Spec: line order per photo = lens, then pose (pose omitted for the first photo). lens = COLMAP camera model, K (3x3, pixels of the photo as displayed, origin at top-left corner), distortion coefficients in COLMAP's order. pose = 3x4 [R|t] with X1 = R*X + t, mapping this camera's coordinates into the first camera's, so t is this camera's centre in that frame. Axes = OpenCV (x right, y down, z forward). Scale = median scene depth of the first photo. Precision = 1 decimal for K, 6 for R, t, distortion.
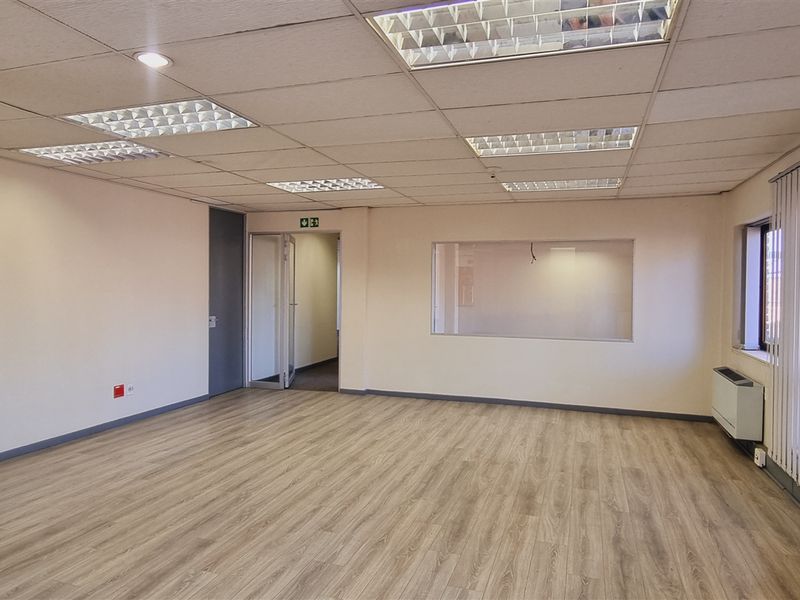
lens RADIAL K [[542.3, 0, 412.3], [0, 542.3, 293.9], [0, 0, 1]] dist [0.003775, -0.000745]
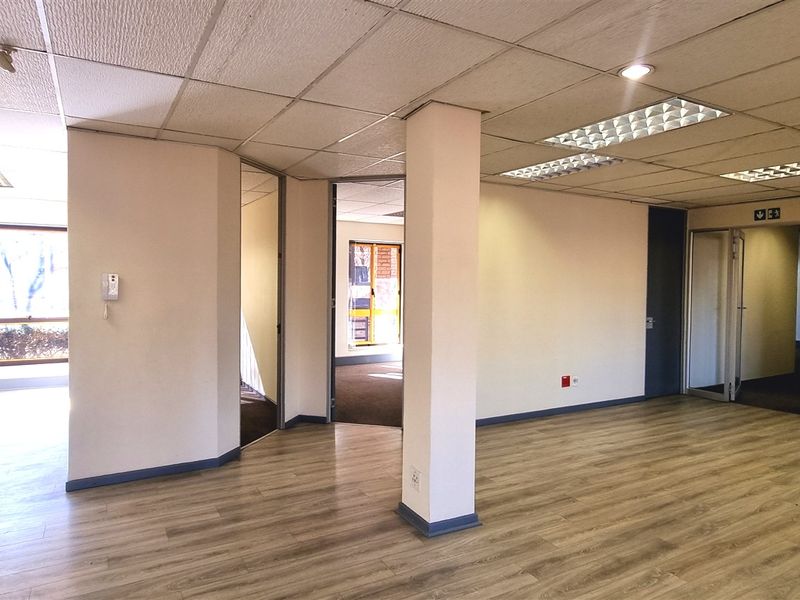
lens RADIAL K [[542.3, 0, 412.3], [0, 542.3, 293.9], [0, 0, 1]] dist [0.003775, -0.000745]
pose [[0.744531, 0.016761, -0.667378, -0.051579], [-0.017165, 0.999835, 0.005961, 0.000265], [0.667368, 0.007017, 0.744695, -0.039125]]
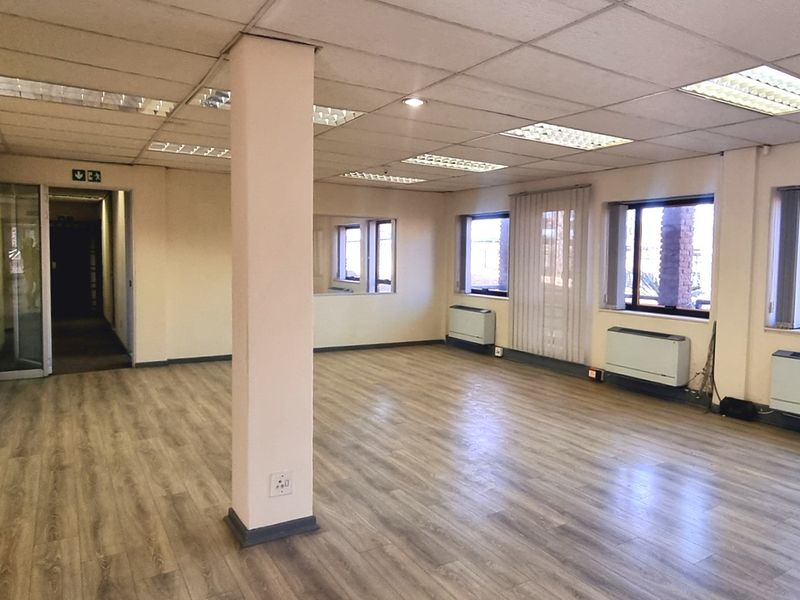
lens RADIAL K [[577.3, 0, 466.7], [0, 577.3, 285.4], [0, 0, 1]] dist [0.001388, 0.000102]
pose [[0.605686, -0.038178, 0.794787, -0.943213], [-0.000893, 0.998815, 0.048659, -0.006649], [-0.795703, -0.030182, 0.604934, -0.052866]]
